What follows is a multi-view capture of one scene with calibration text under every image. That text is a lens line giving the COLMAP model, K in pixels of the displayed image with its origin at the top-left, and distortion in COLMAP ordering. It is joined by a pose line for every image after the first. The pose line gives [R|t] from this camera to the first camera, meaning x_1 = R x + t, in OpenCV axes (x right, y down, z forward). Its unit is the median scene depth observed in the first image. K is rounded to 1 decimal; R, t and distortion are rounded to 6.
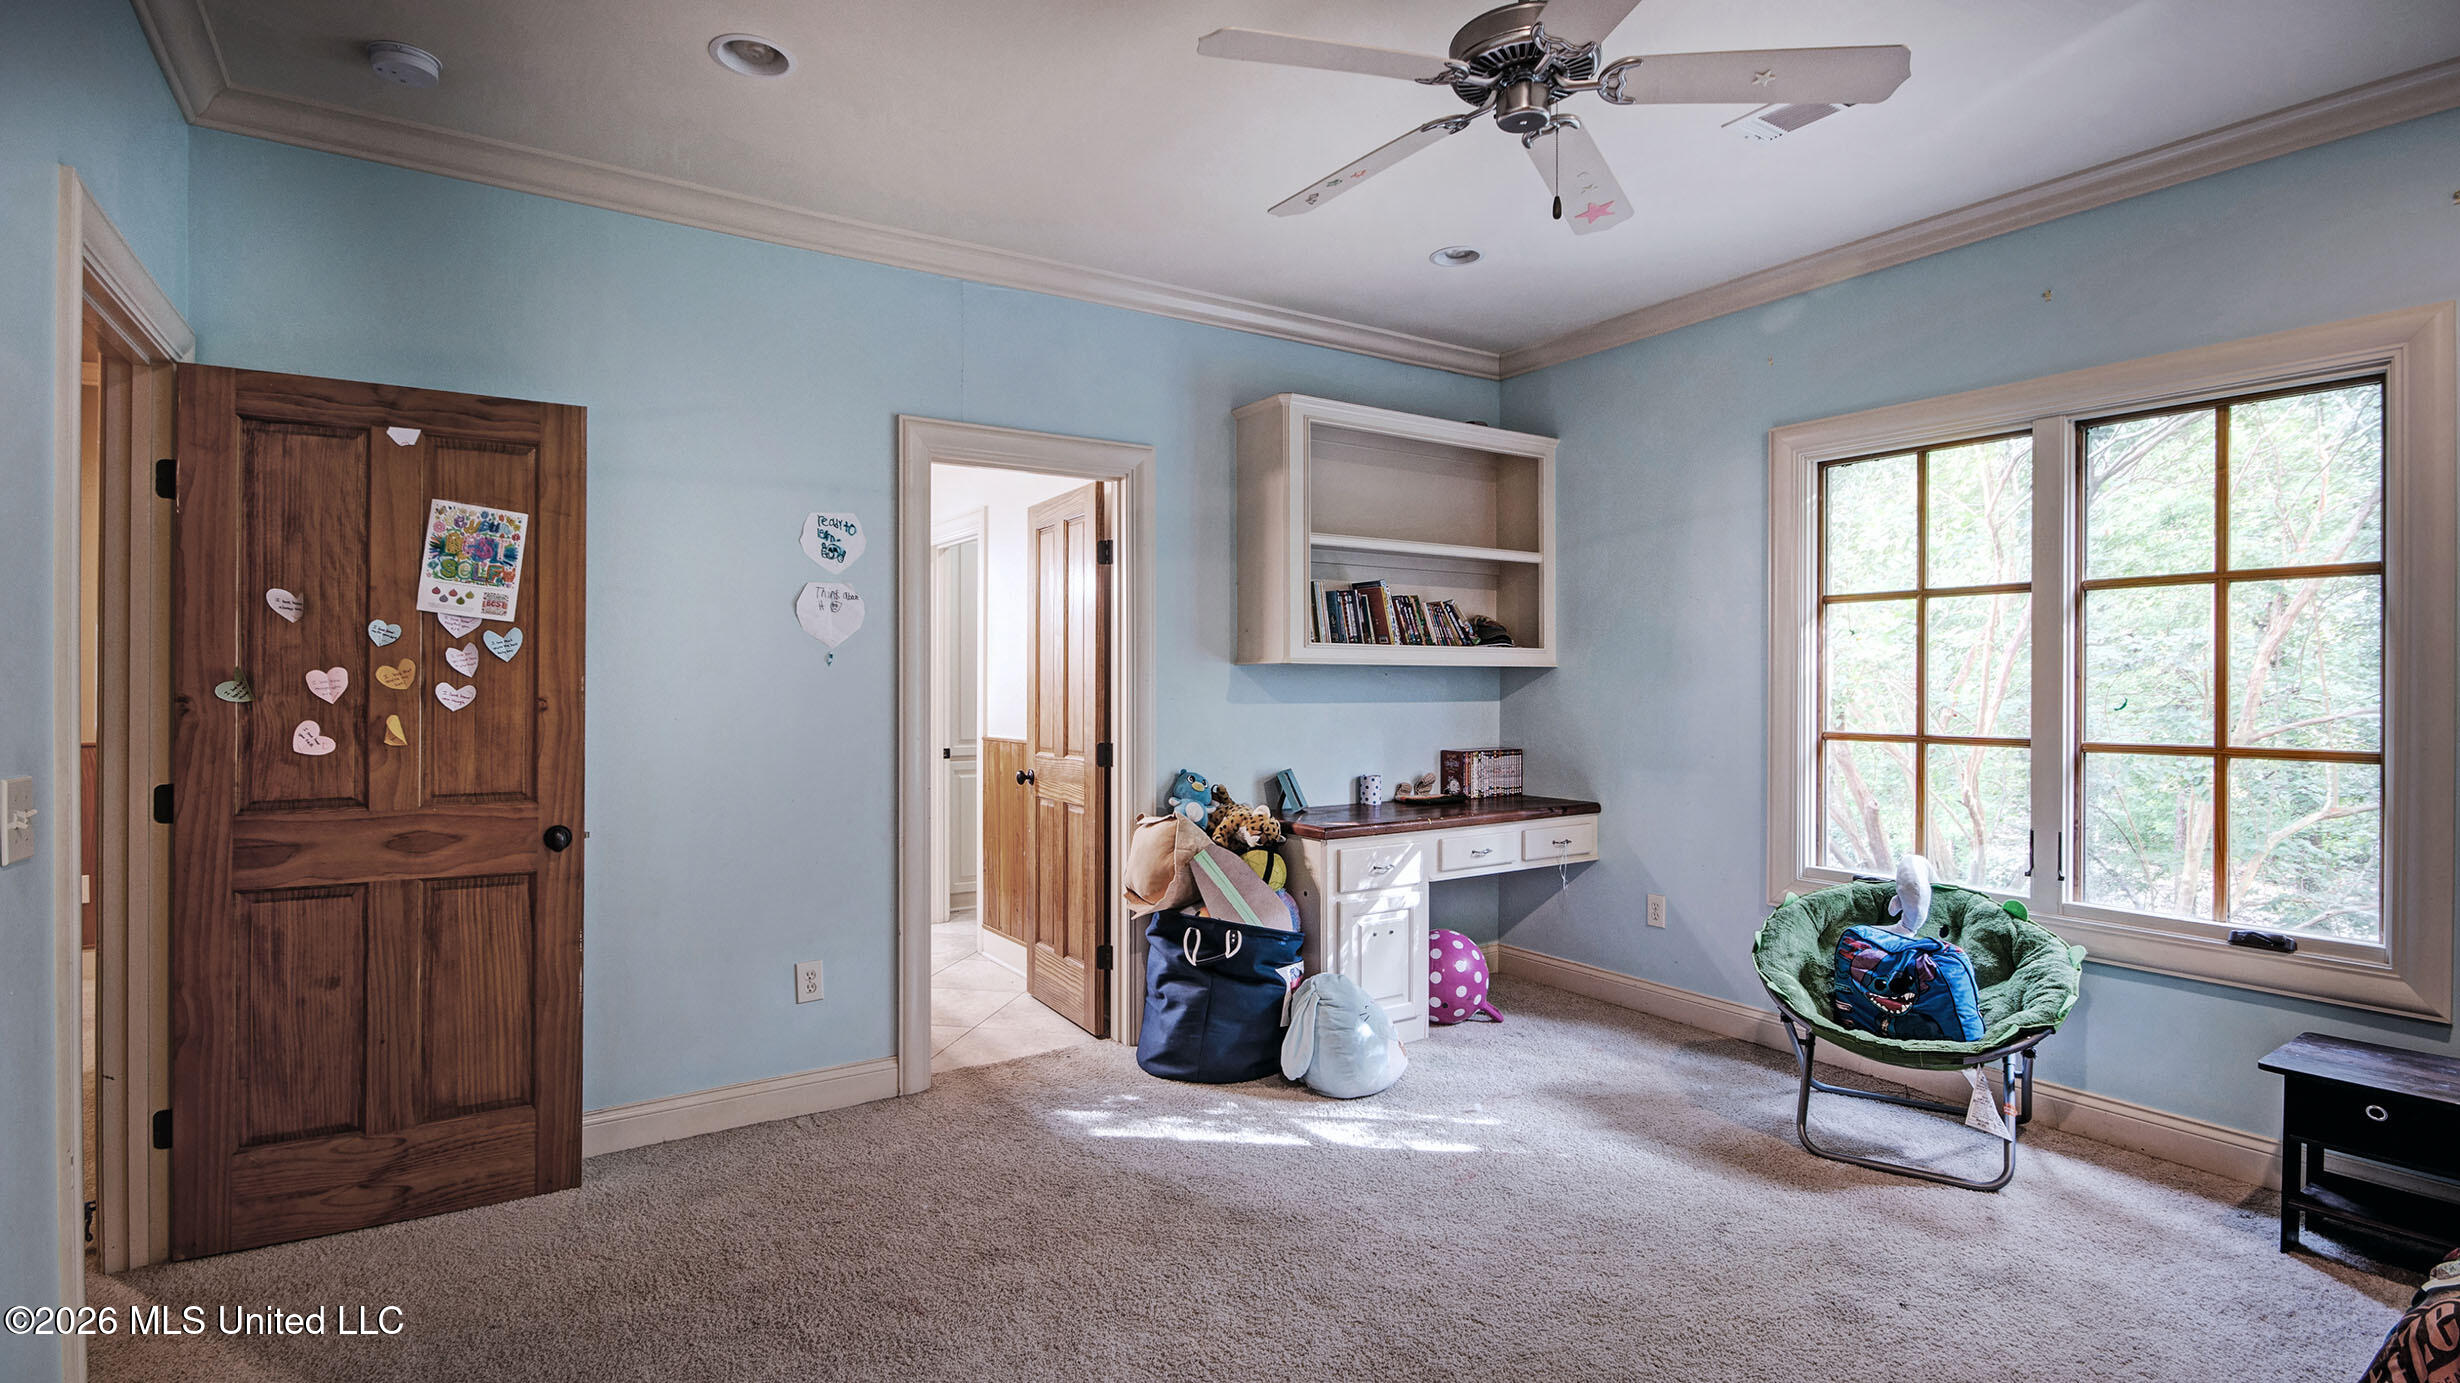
lens RADIAL K [[1132.7, 0, 1225.8], [0, 1132.7, 682.7], [0, 0, 1]] dist [0.004413, -0.000205]
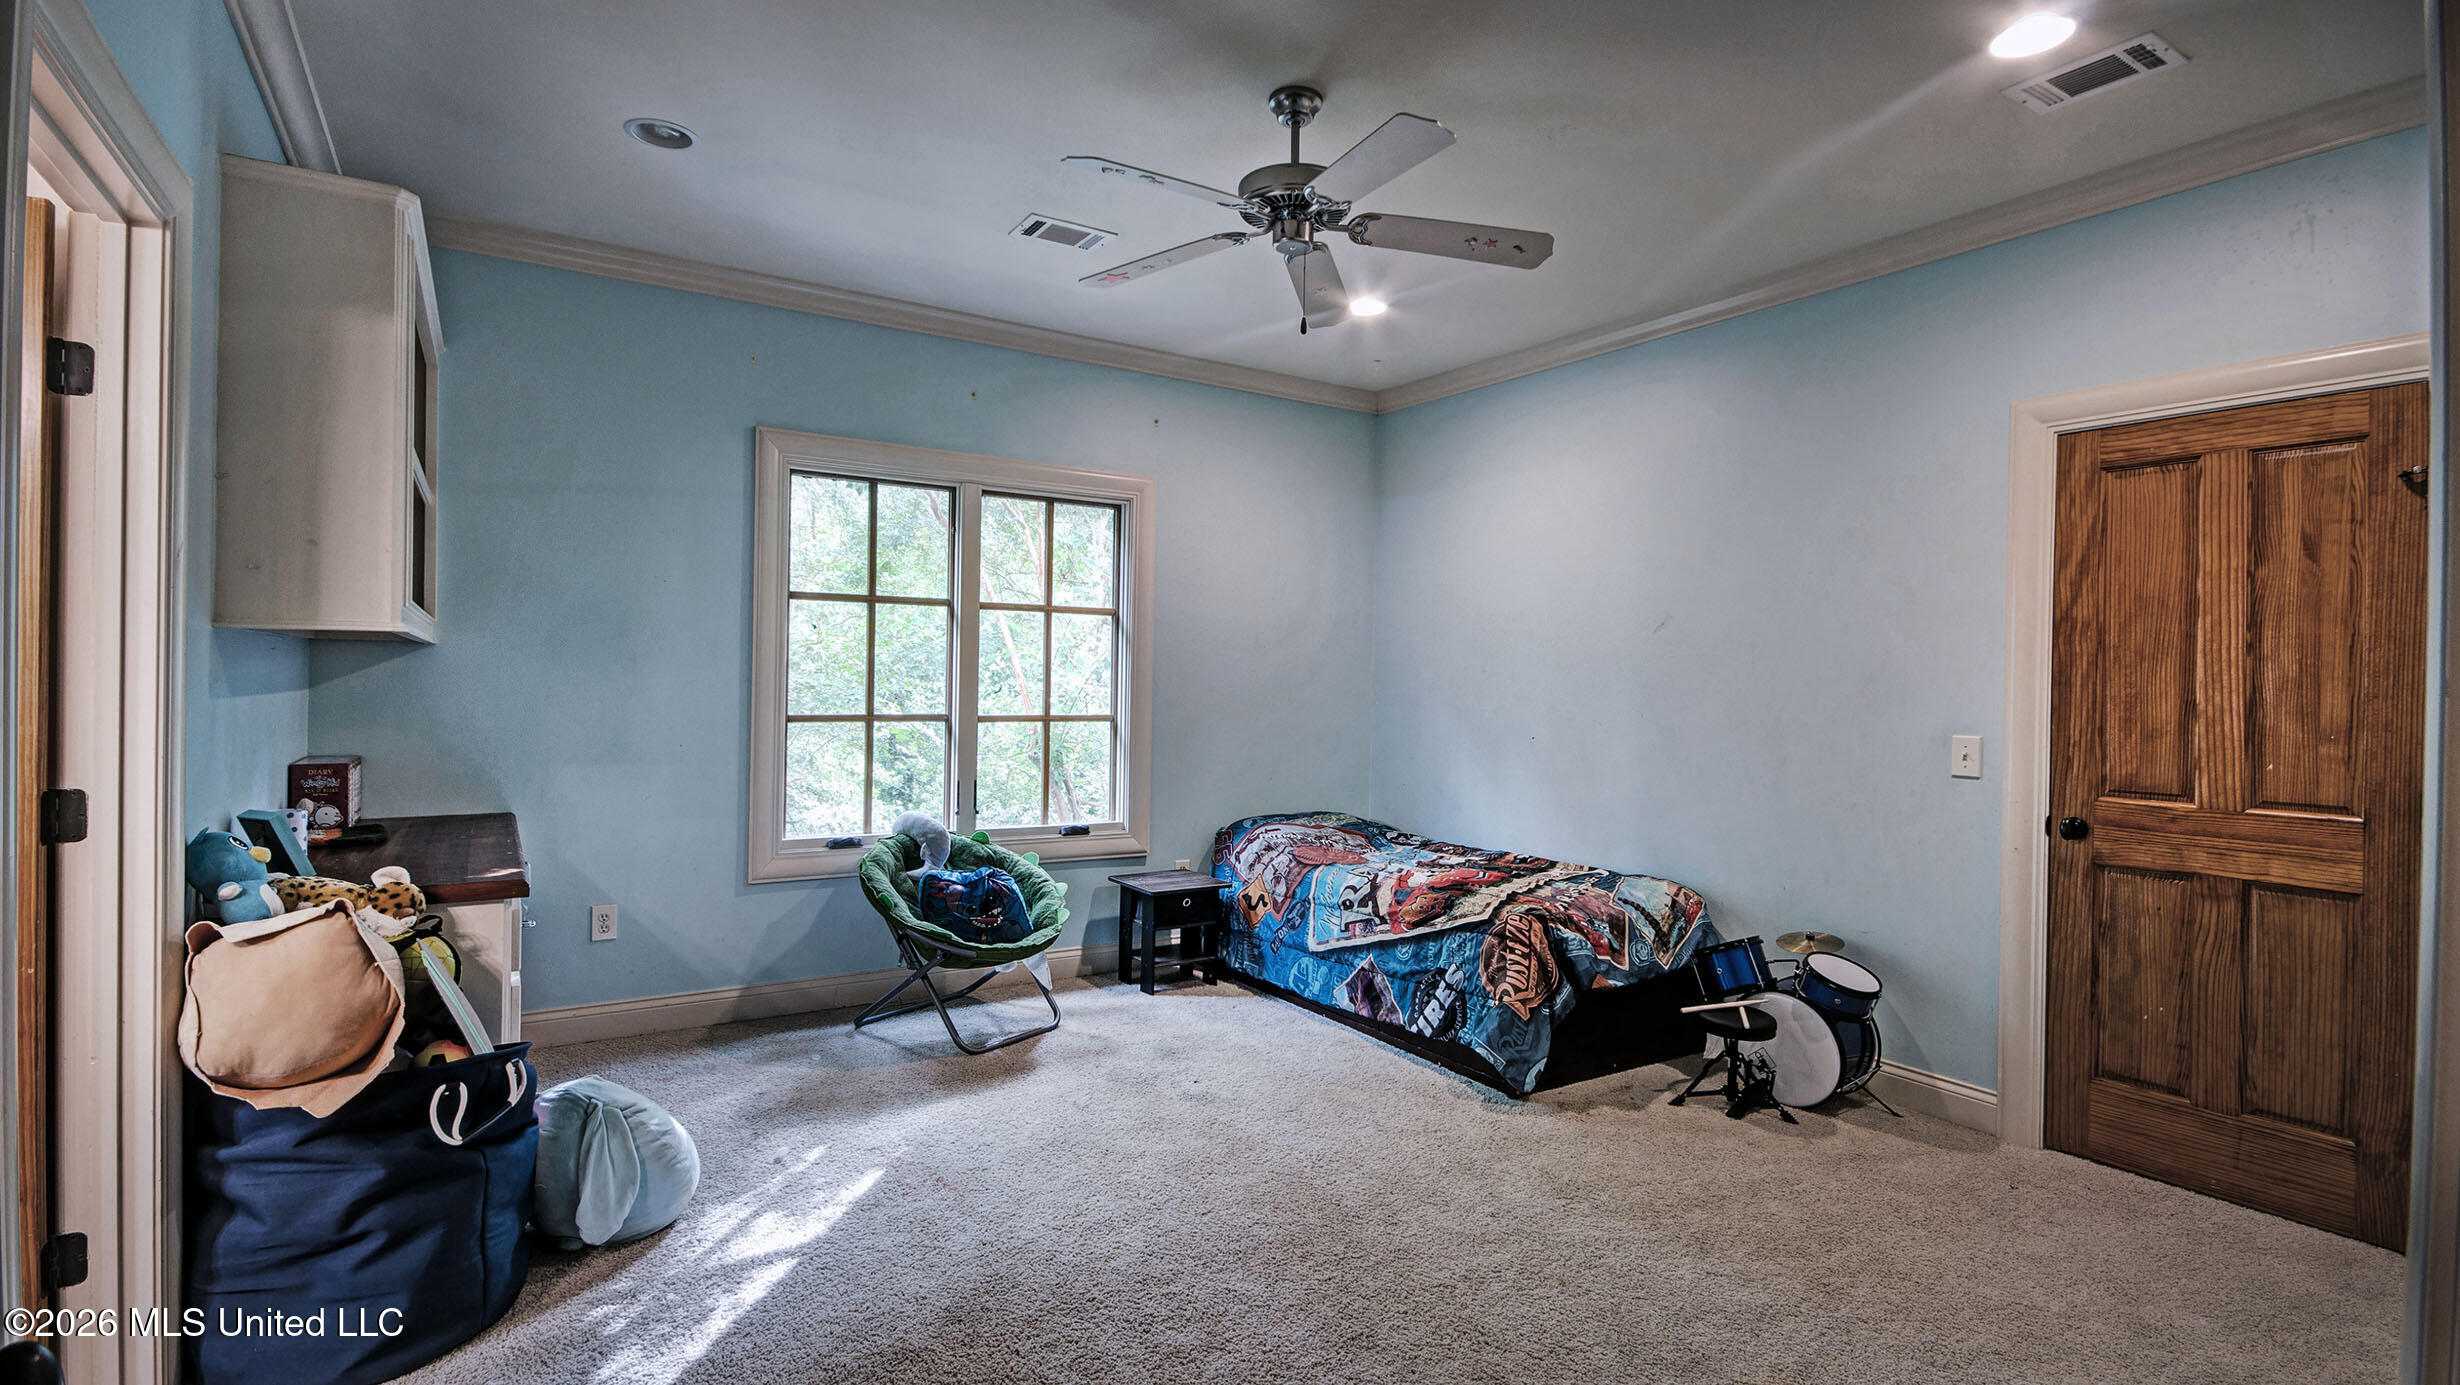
lens RADIAL K [[1132.7, 0, 1211.1], [0, 1132.7, 694.0], [0, 0, 1]] dist [0.004413, -0.000205]
pose [[0.044459, -0.011459, 0.998945, -0.646588], [-0.013638, 0.999834, 0.012076, 0.003720], [-0.998918, -0.014160, 0.044295, 0.640916]]
